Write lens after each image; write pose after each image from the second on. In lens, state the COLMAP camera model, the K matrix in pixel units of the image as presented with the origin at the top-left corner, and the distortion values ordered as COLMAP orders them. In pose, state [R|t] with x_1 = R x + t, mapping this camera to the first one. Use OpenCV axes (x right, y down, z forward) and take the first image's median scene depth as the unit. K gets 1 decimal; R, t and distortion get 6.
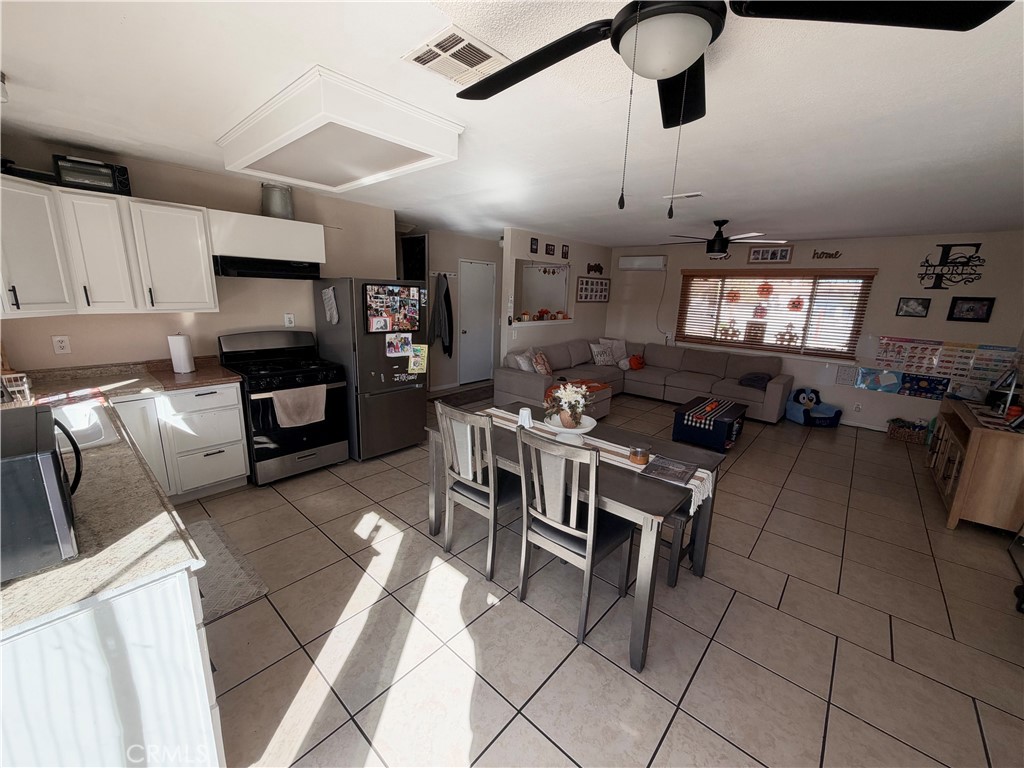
lens RADIAL K [[409.0, 0, 512.0], [0, 409.0, 384.0], [0, 0, 1]] dist [0.007185, 0.000182]
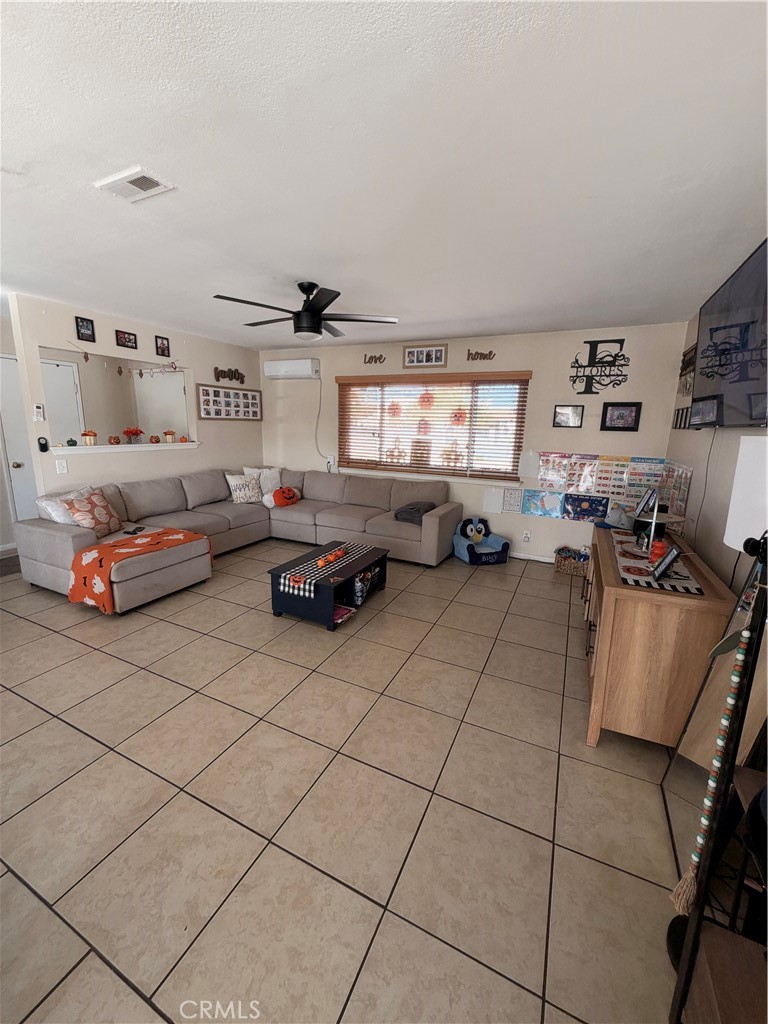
lens RADIAL K [[409.0, 0, 384.0], [0, 409.0, 512.0], [0, 0, 1]] dist [0.007185, 0.000182]
pose [[0.963644, -0.067680, 0.258476, 0.337395], [0.069607, 0.997573, 0.001701, -0.015258], [-0.257964, 0.016353, 0.966016, 0.256211]]
